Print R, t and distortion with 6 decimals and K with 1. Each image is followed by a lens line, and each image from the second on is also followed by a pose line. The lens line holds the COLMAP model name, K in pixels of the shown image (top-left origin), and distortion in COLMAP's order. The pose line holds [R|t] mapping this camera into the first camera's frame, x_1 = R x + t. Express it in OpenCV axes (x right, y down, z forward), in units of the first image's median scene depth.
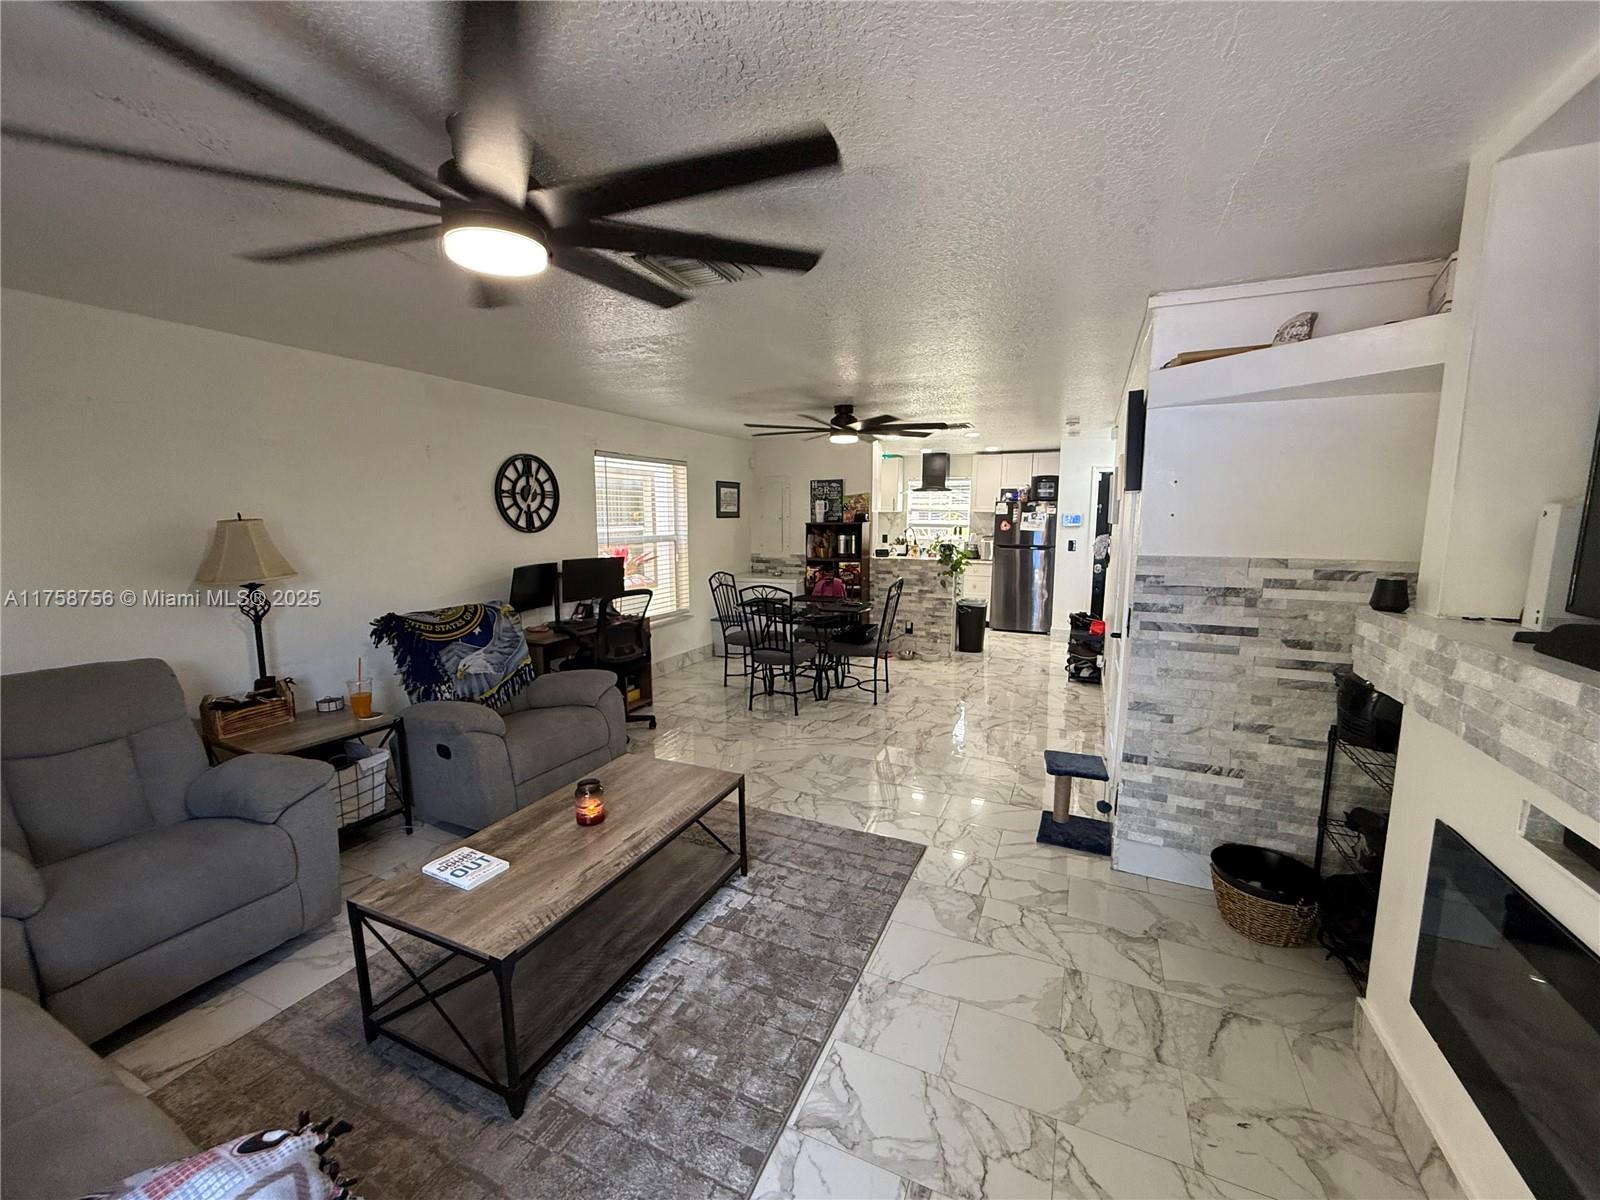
lens RADIAL K [[649.1, 0, 794.9], [0, 649.1, 600.6], [0, 0, 1]] dist [0.000085, 0.000088]
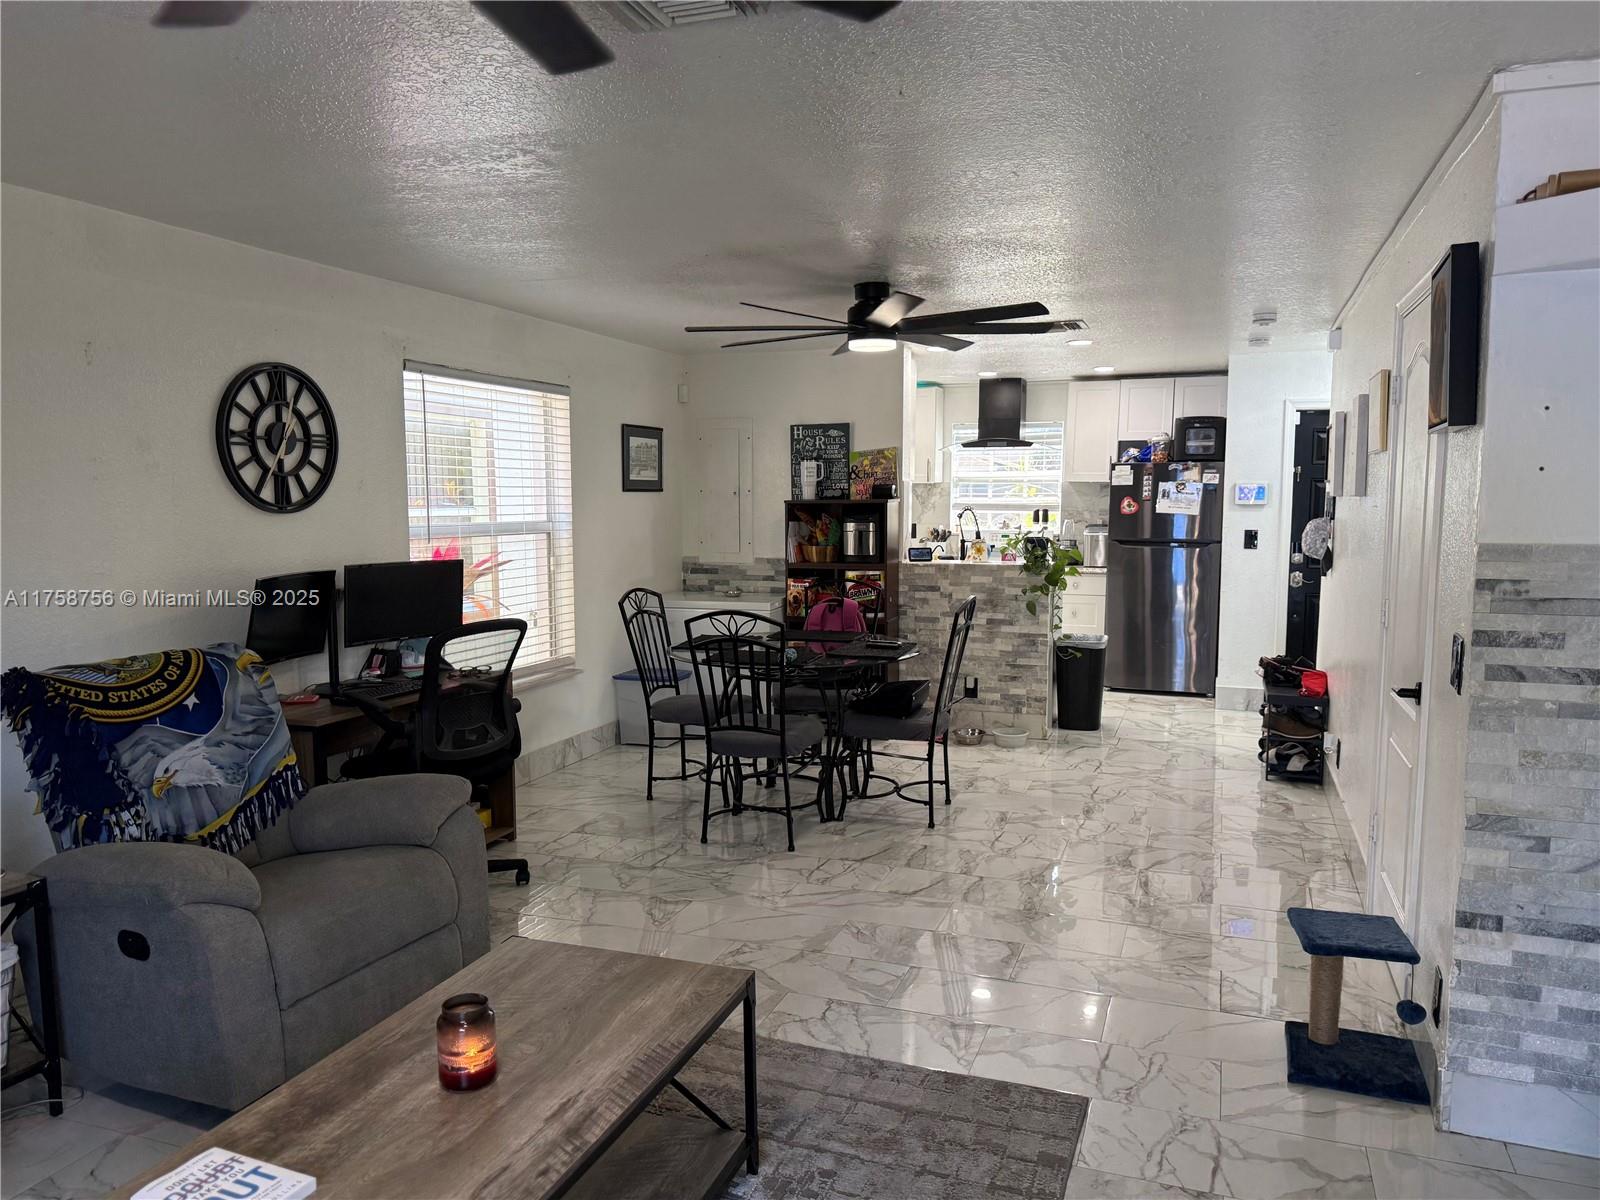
lens RADIAL K [[1137.2, 0, 804.5], [0, 1137.2, 607.6], [0, 0, 1]] dist [0.070557, -0.084710]
pose [[0.996945, -0.007764, 0.077725, -0.062913], [0.010325, 0.999415, -0.032601, 0.005721], [-0.077427, 0.033304, 0.996442, 0.049138]]
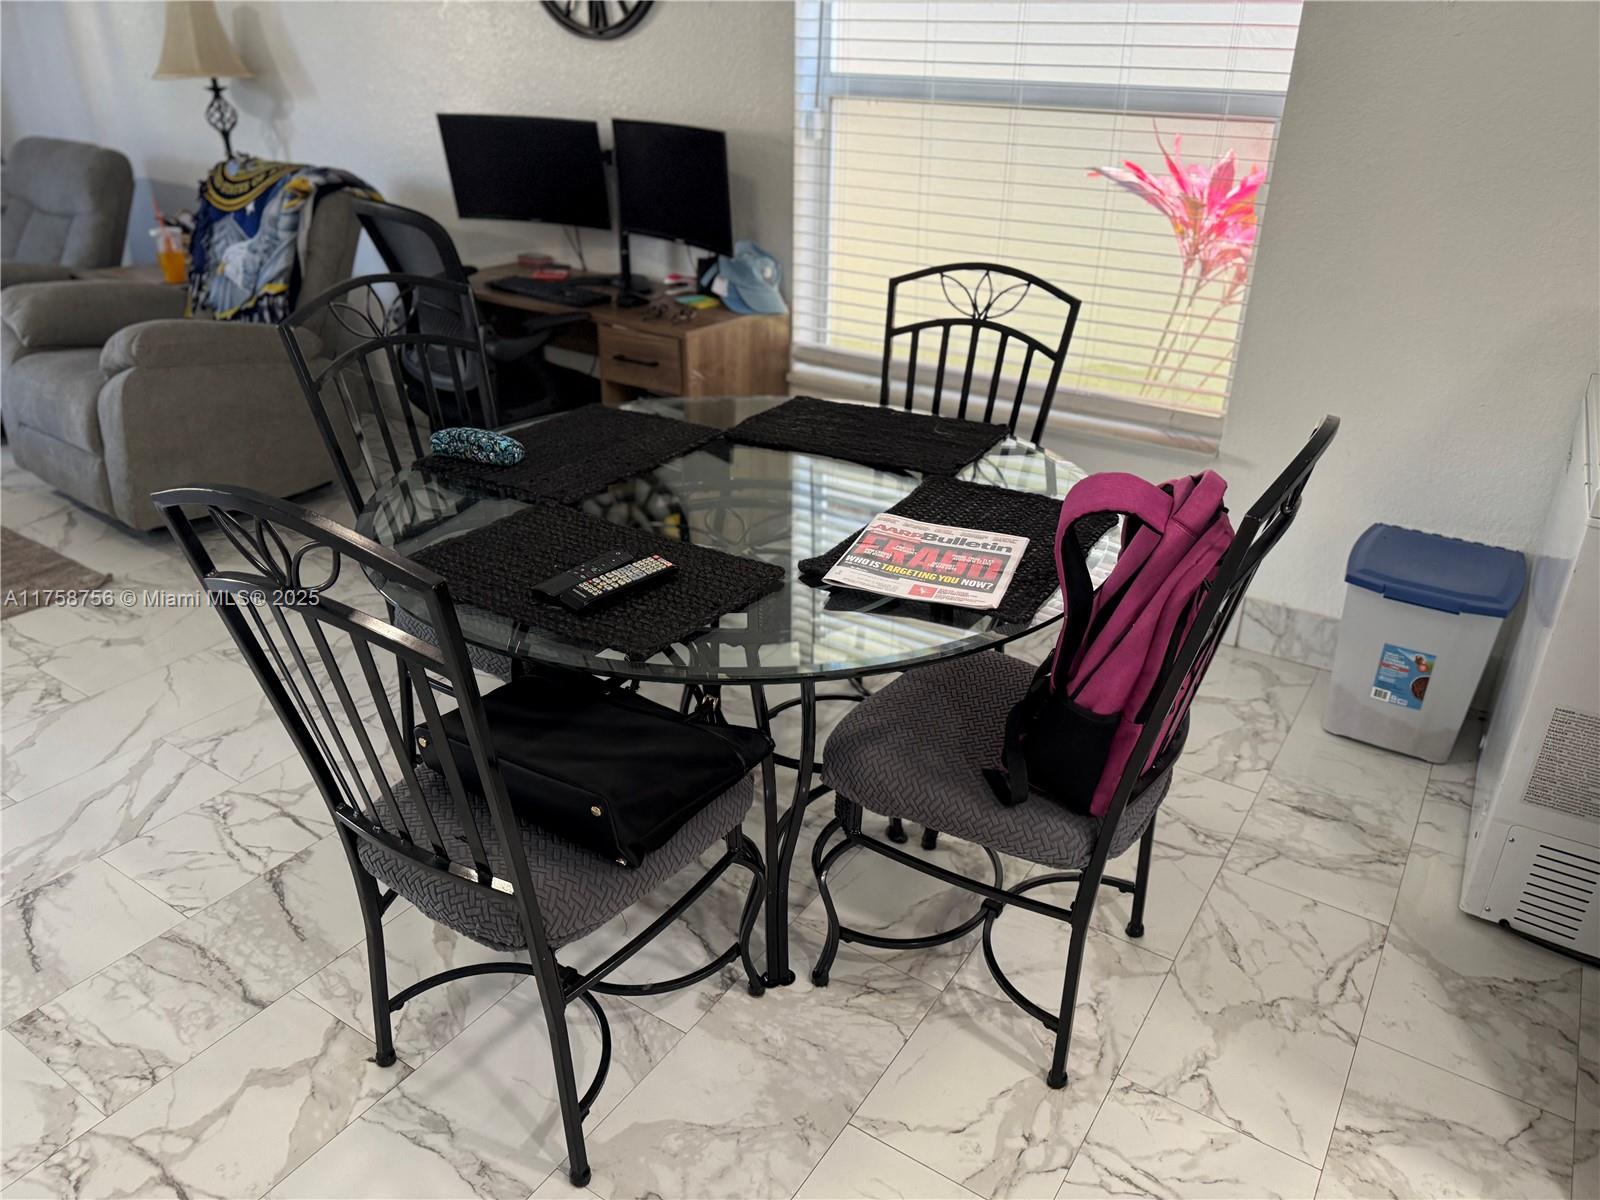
lens RADIAL K [[1137.2, 0, 804.5], [0, 1137.2, 607.6], [0, 0, 1]] dist [0.070557, -0.084710]
pose [[-0.160117, 0.443293, -0.881960, 0.394130], [-0.146572, 0.872906, 0.465351, -0.151637], [0.976155, 0.203781, -0.074793, 1.276662]]
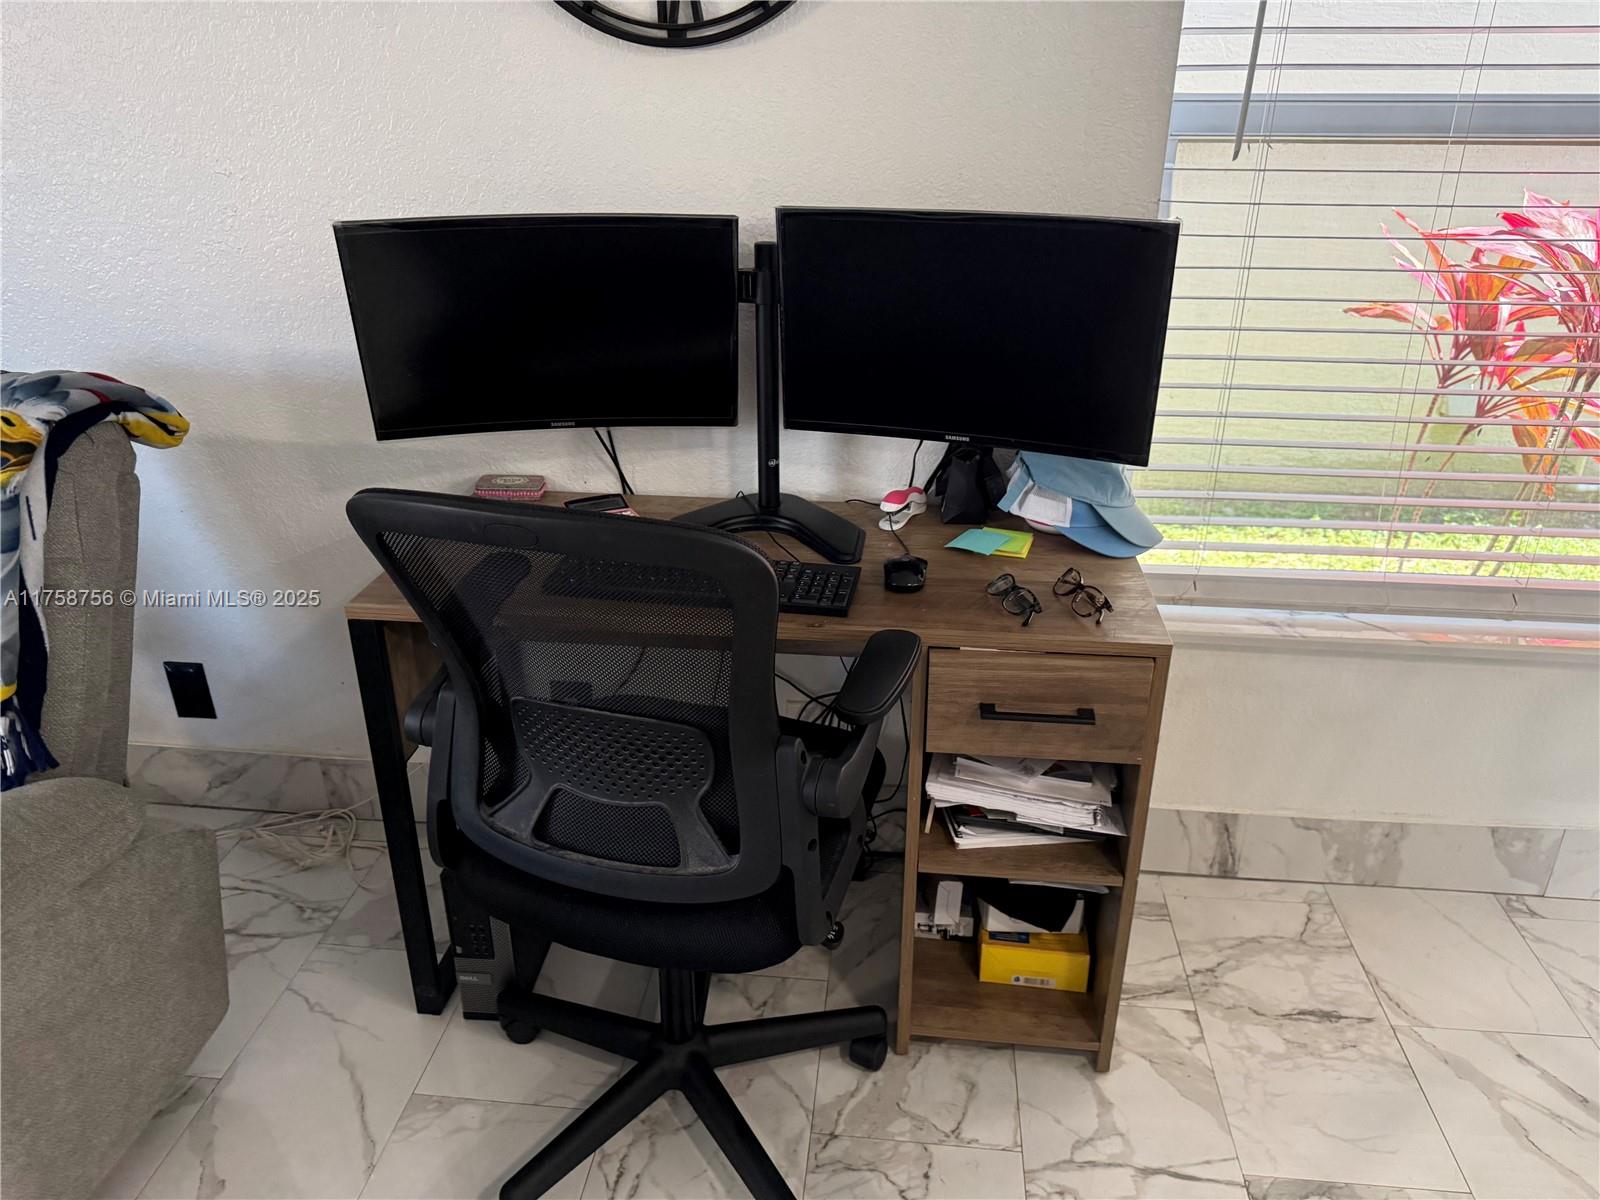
lens RADIAL K [[1137.2, 0, 804.5], [0, 1137.2, 607.6], [0, 0, 1]] dist [0.070557, -0.084710]
pose [[0.299872, 0.409185, -0.861768, -0.017366], [-0.121085, 0.912360, 0.391073, -0.091256], [0.946264, -0.012925, 0.323138, 0.930705]]
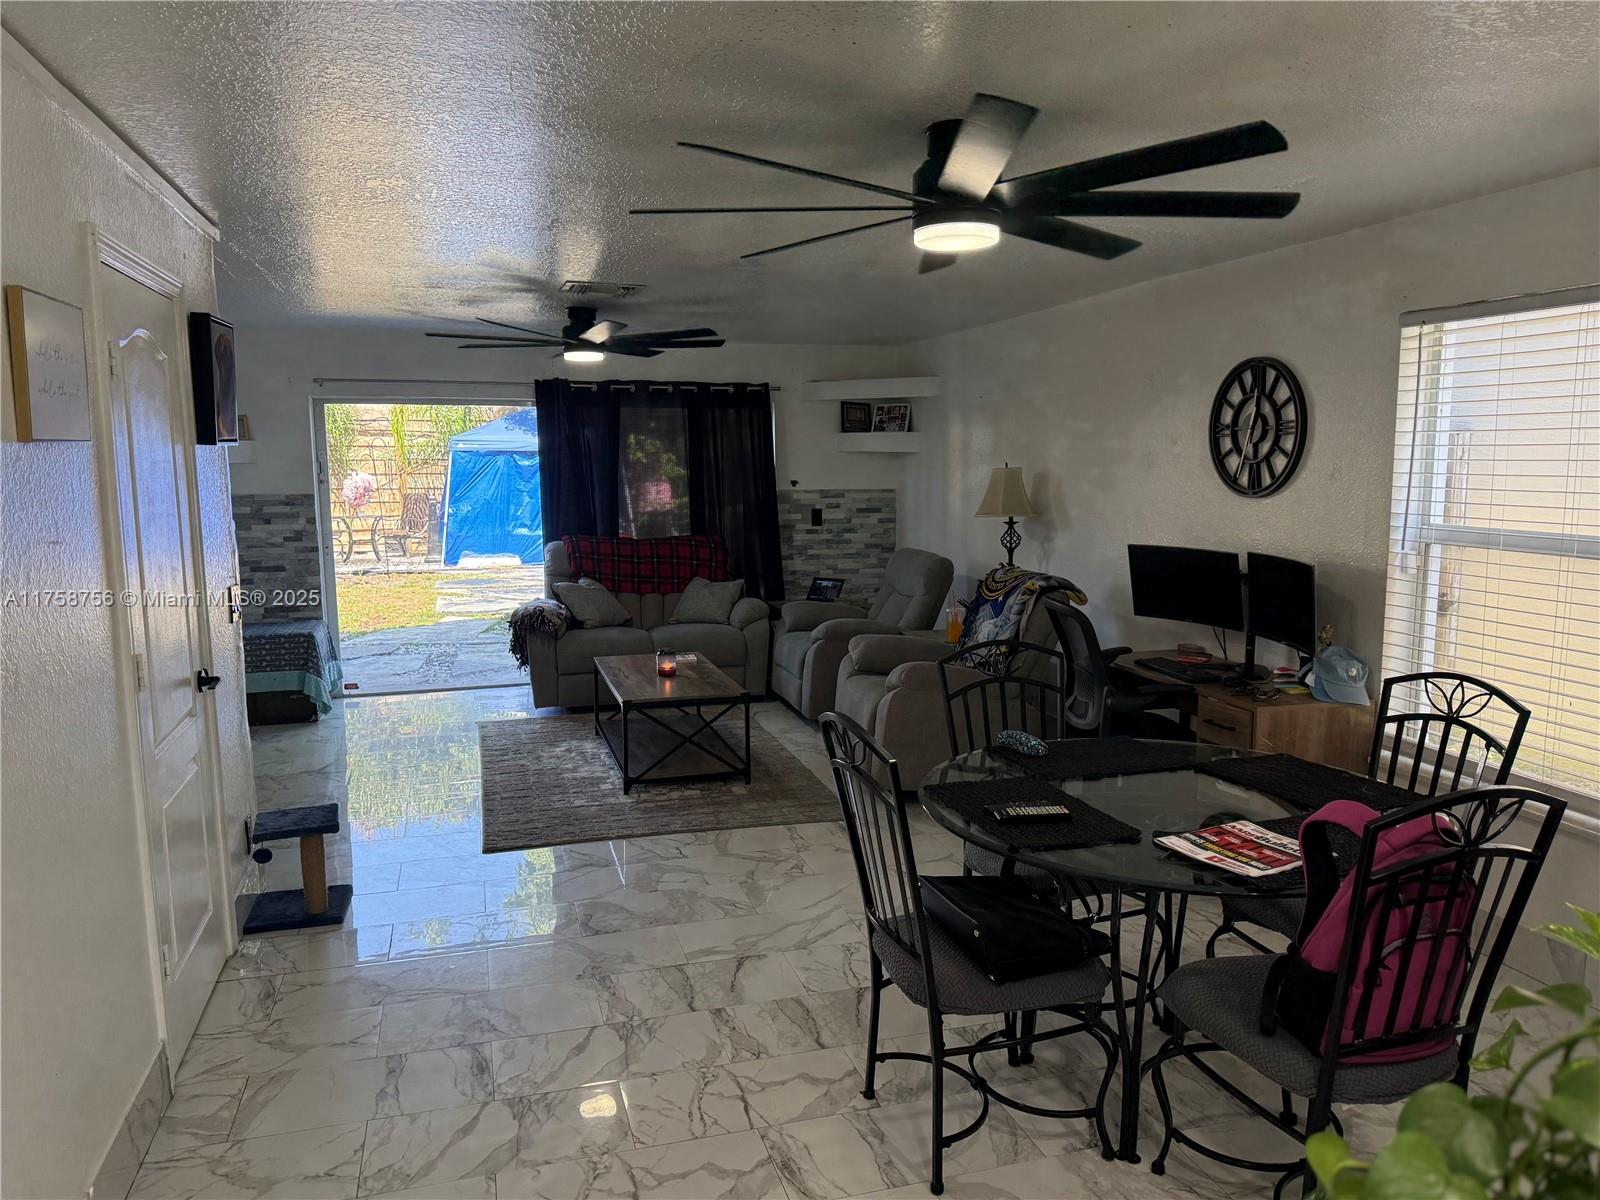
lens RADIAL K [[1137.2, 0, 804.5], [0, 1137.2, 607.6], [0, 0, 1]] dist [0.070557, -0.084710]
pose [[-0.756722, 0.095737, -0.646688, 0.547481], [-0.079376, 0.968444, 0.236252, -0.219027], [0.648900, 0.230109, -0.725244, 1.511430]]
